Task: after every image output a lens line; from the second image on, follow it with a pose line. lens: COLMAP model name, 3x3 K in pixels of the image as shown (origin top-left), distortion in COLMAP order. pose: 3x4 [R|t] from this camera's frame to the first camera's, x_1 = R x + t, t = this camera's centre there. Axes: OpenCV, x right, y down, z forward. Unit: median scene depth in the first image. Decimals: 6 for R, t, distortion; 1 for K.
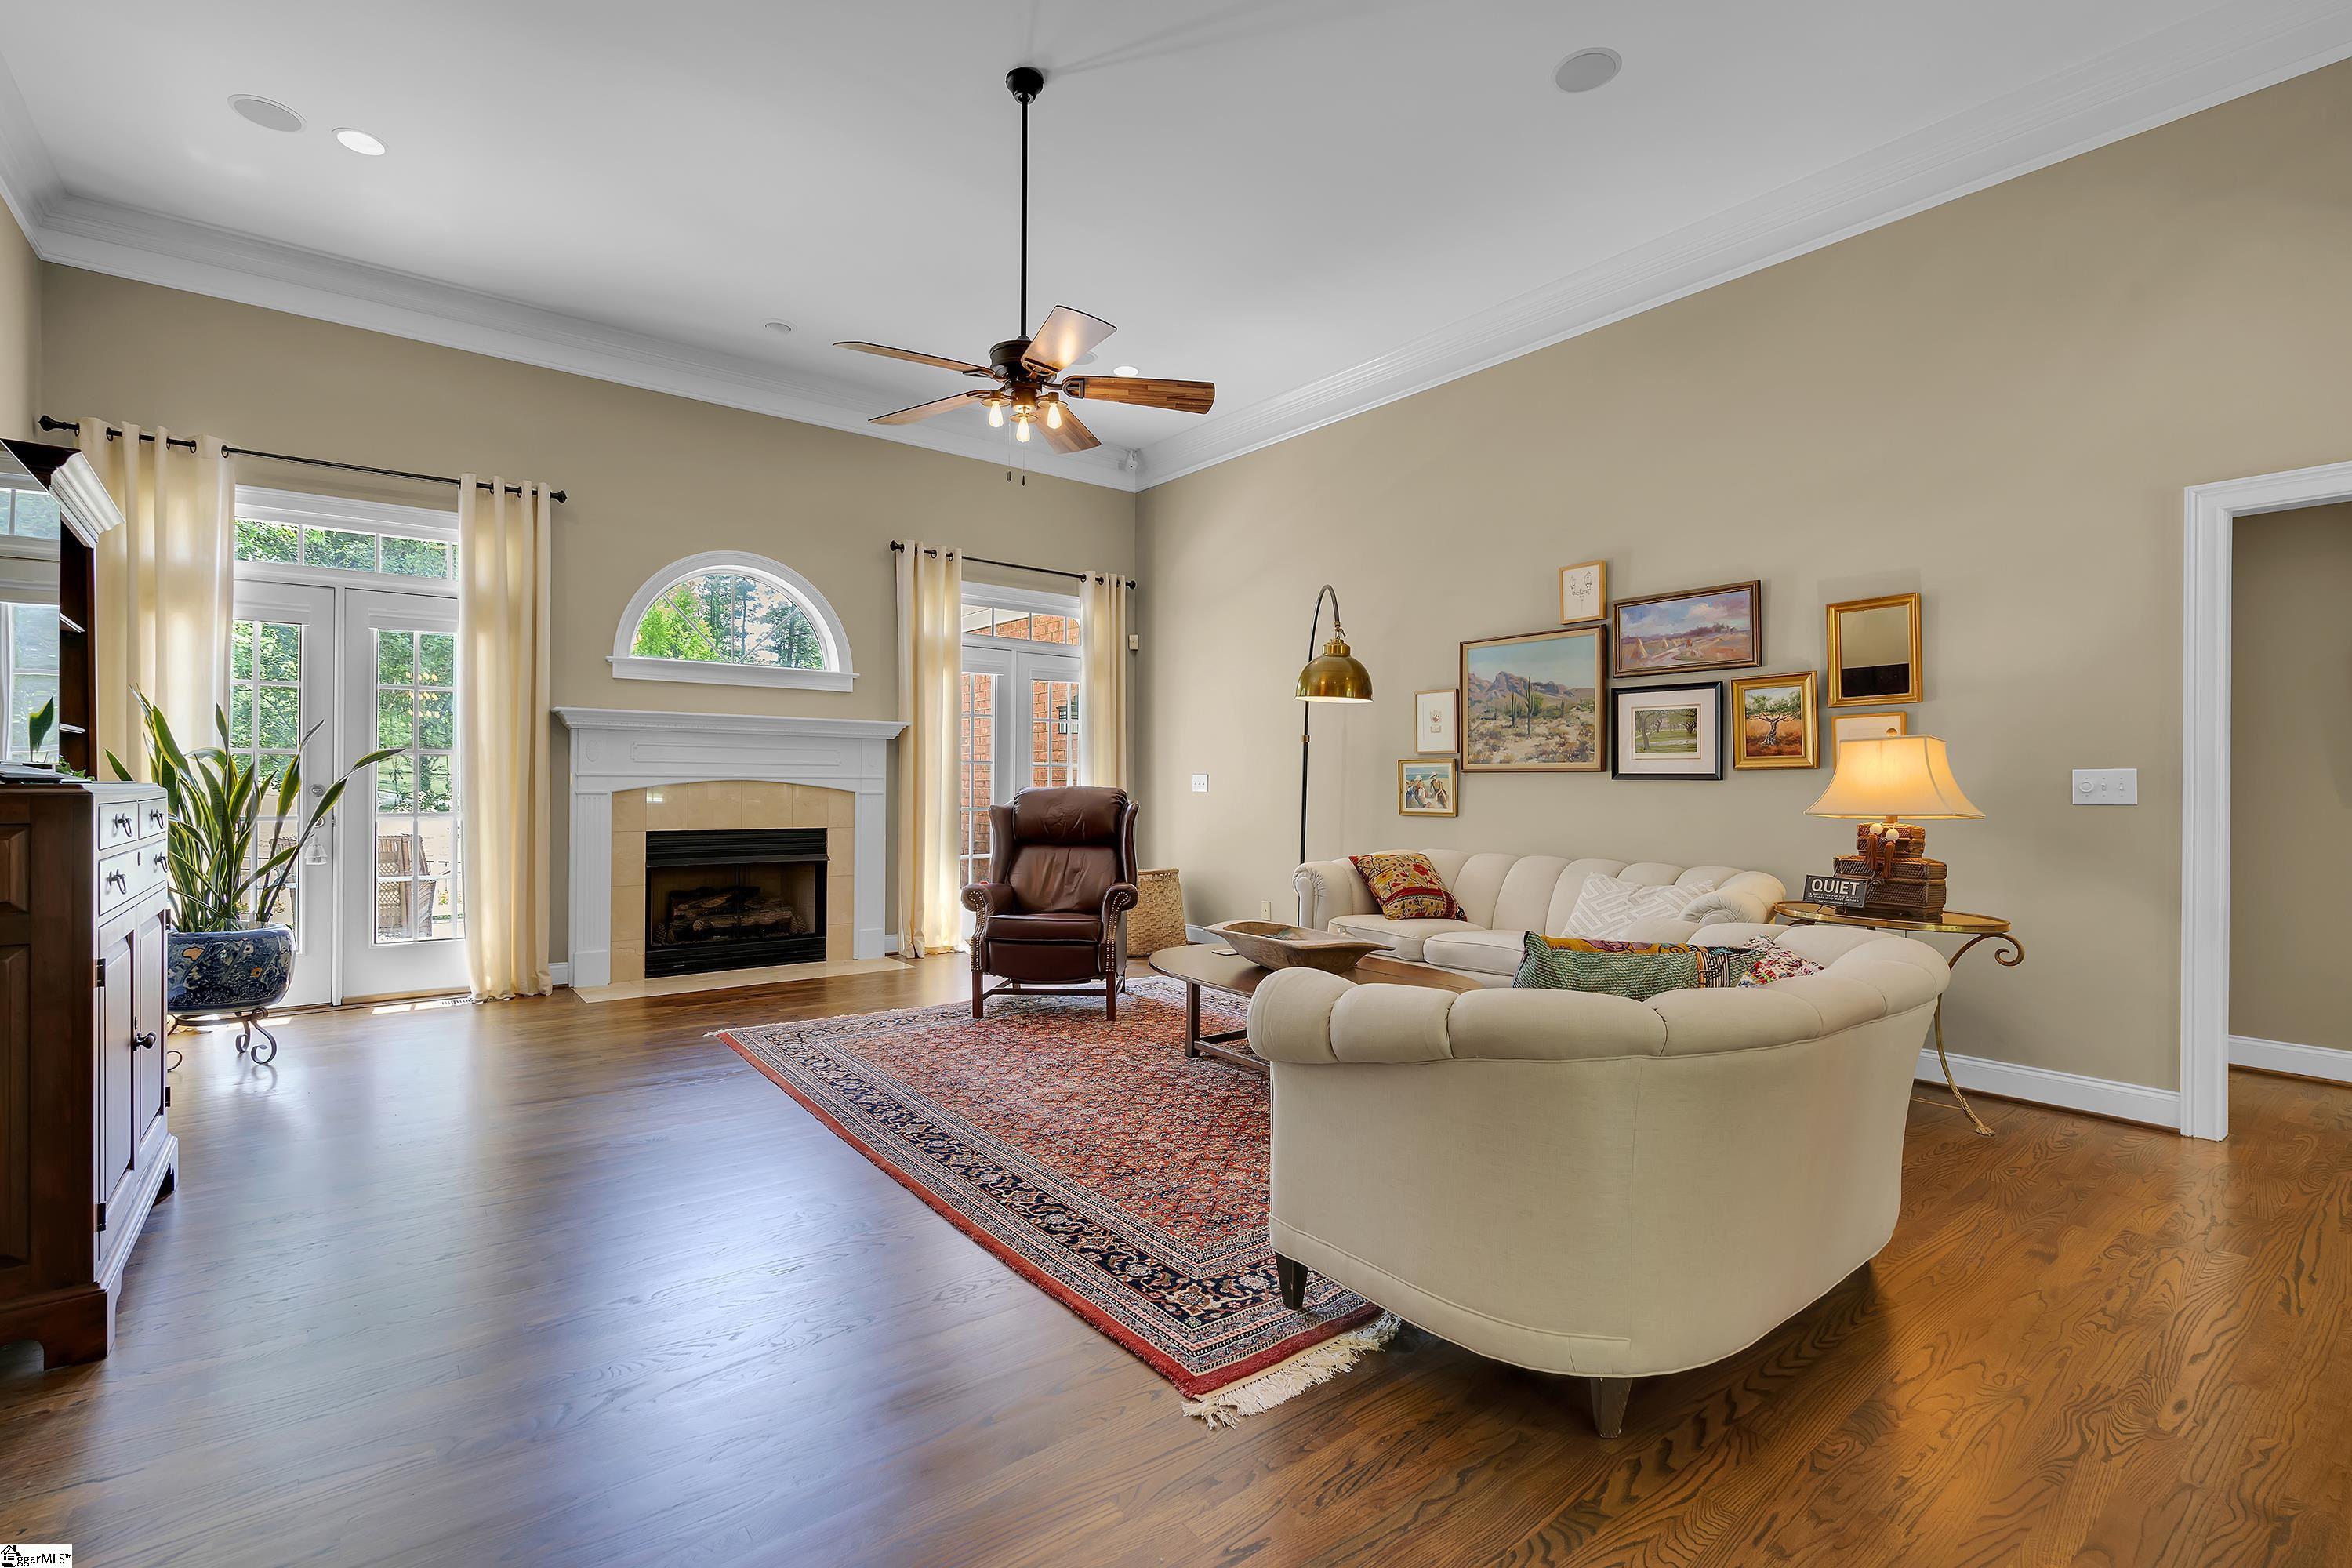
lens RADIAL K [[1049.7, 0, 1168.3], [0, 1049.7, 790.1], [0, 0, 1]] dist [0.000536, -0.000119]
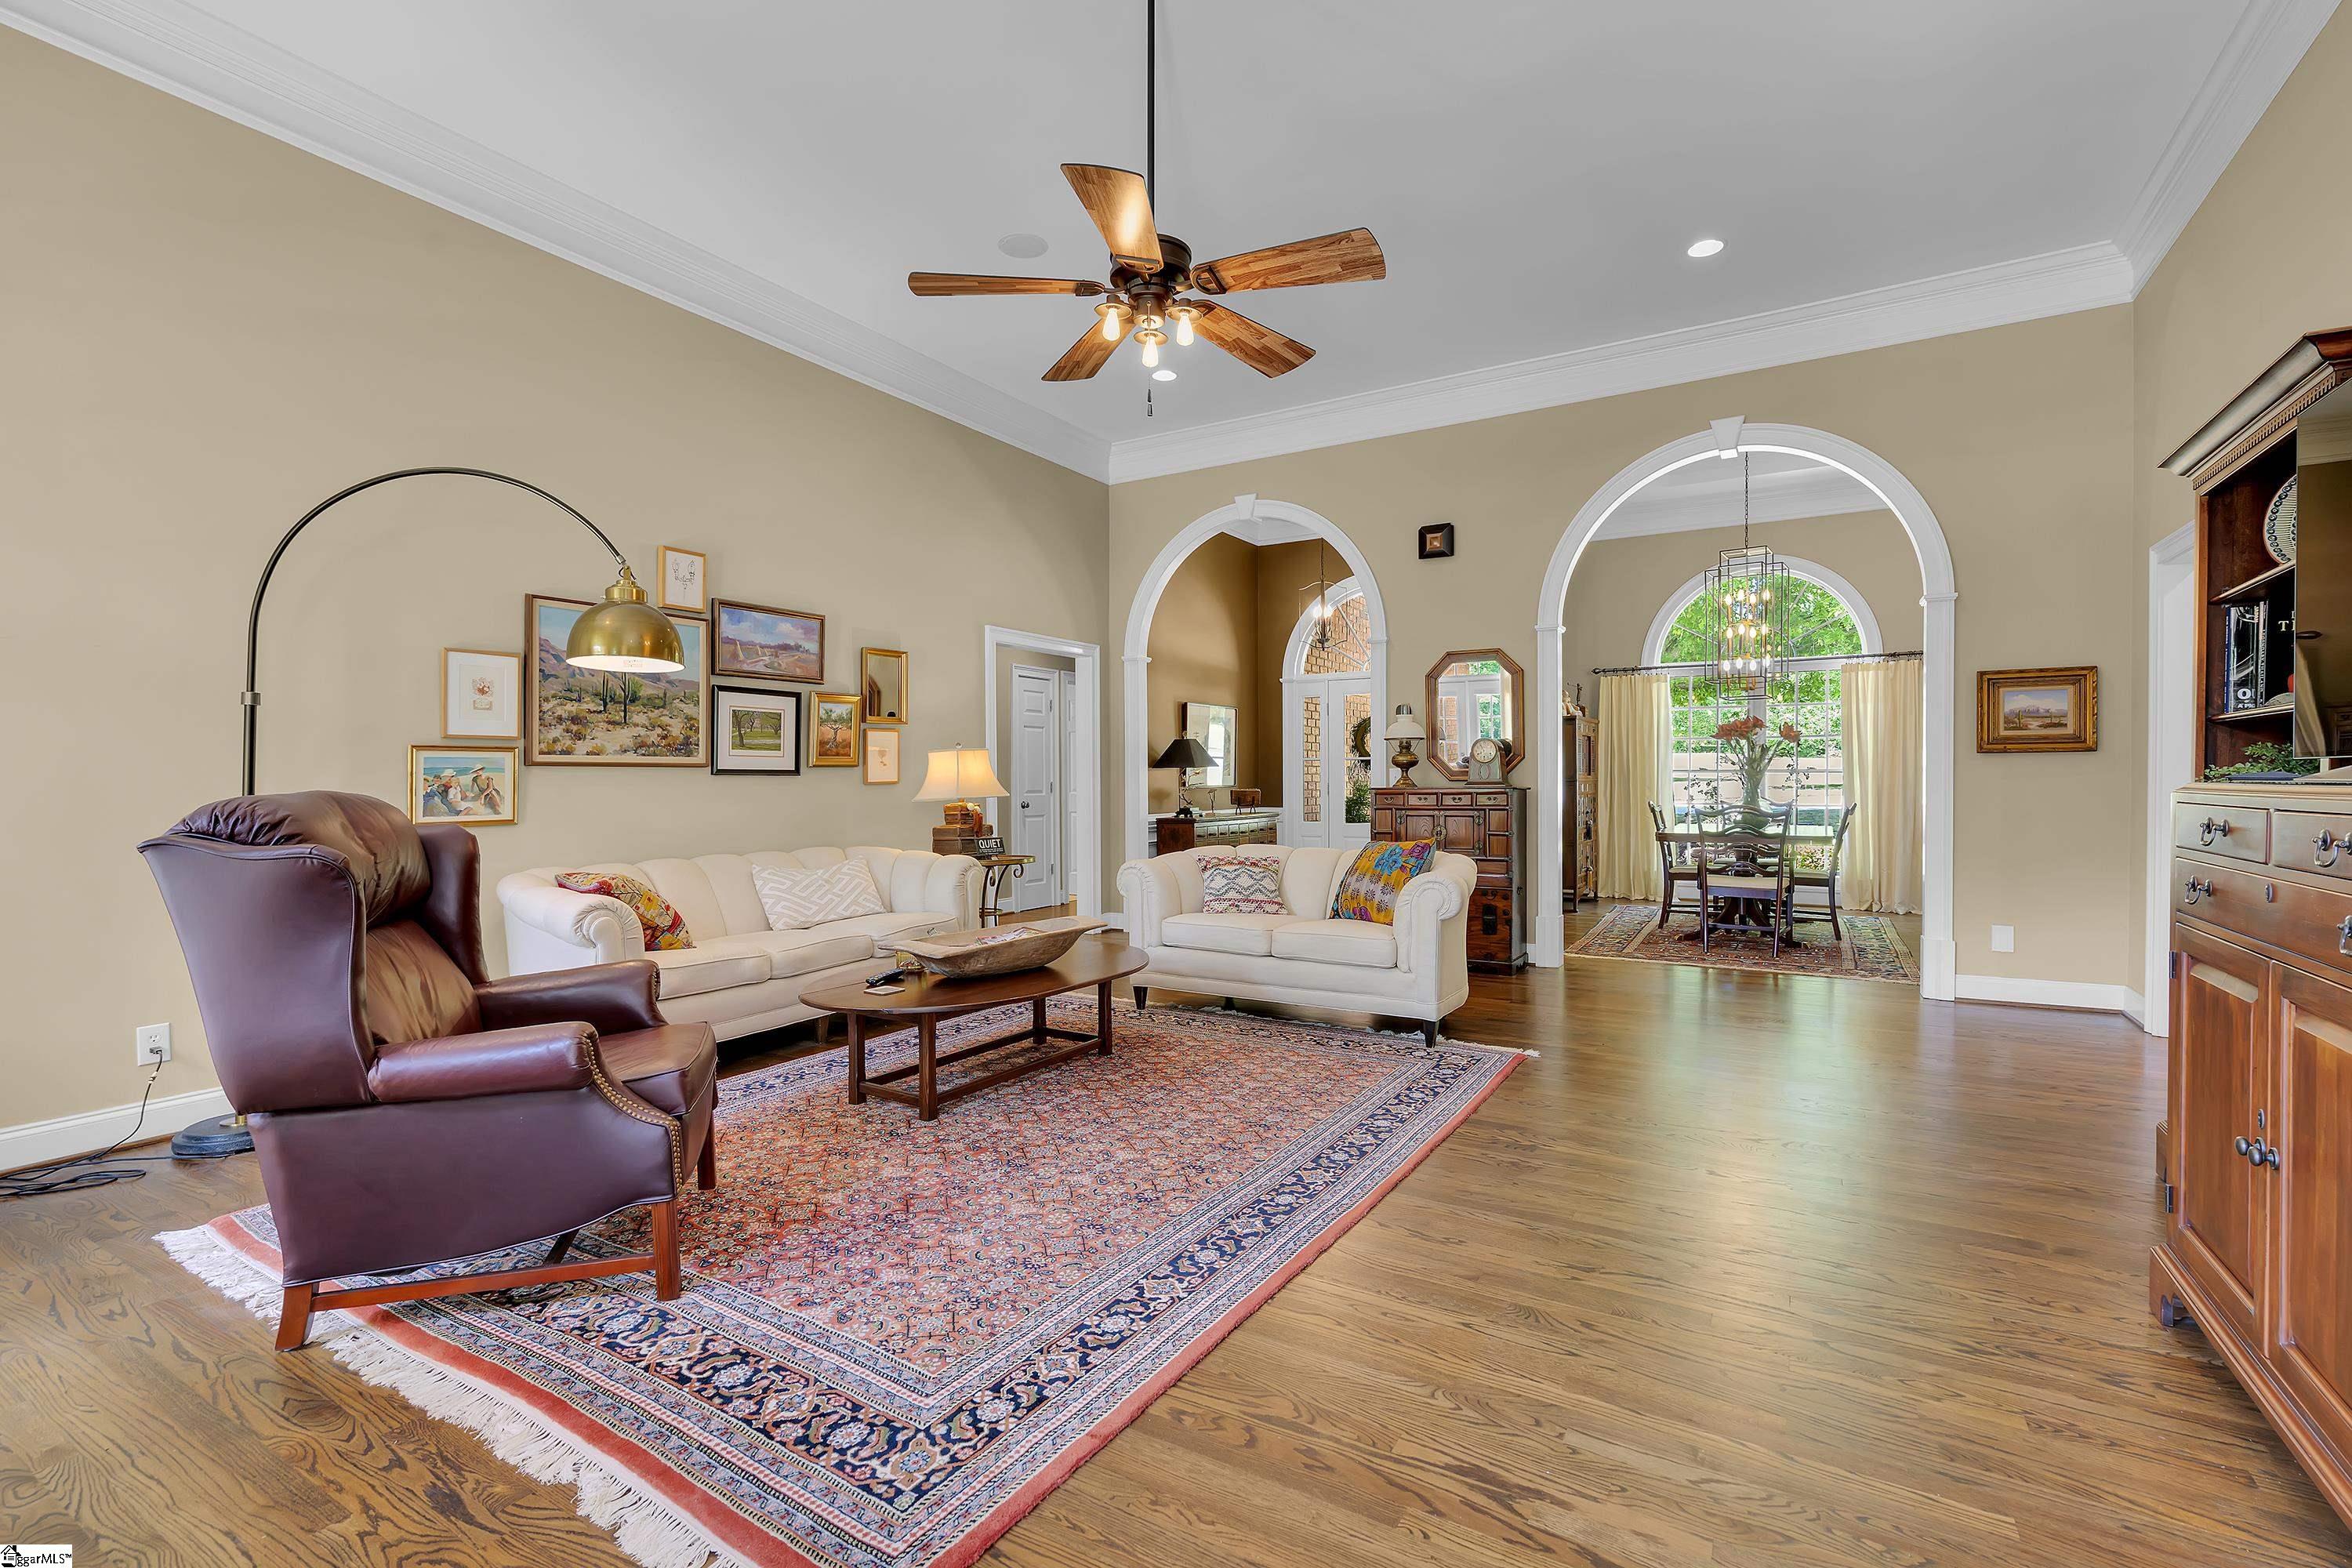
lens RADIAL K [[1049.7, 0, 1168.3], [0, 1049.7, 790.1], [0, 0, 1]] dist [0.000536, -0.000119]
pose [[-0.351555, -0.014303, 0.936058, -0.709436], [0.008517, 0.999793, 0.018475, -0.010949], [-0.936129, 0.014467, -0.351360, 0.993101]]
